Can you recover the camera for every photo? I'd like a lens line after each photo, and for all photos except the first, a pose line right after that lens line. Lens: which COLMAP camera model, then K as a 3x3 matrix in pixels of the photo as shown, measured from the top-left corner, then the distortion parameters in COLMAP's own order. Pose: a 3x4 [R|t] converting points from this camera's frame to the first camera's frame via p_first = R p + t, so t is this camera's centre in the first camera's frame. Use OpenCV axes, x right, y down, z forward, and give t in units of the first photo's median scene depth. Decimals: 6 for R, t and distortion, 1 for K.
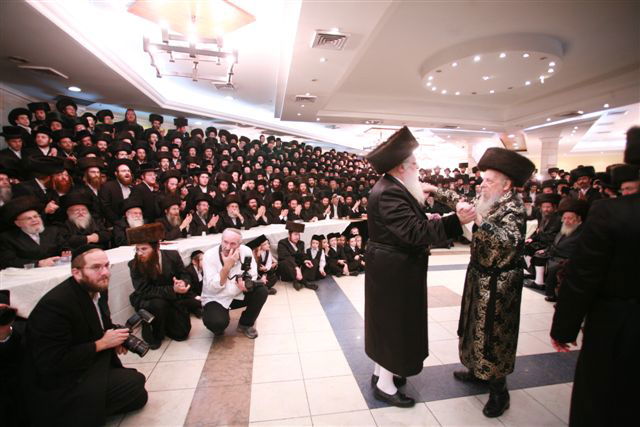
lens RADIAL K [[304.0, 0, 320.0], [0, 304.0, 213.5], [0, 0, 1]] dist [-0.027241, 0.000333]
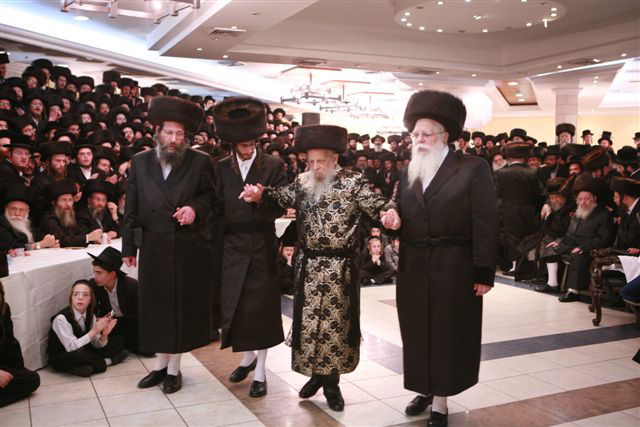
lens RADIAL K [[678.1, 0, 319.7], [0, 678.1, 196.4], [0, 0, 1]] dist [0.054324, -0.003110]
pose [[0.960750, -0.023264, 0.276437, -0.266579], [0.037241, 0.998274, -0.045419, 0.048143], [-0.274903, 0.053931, 0.959958, -0.437413]]
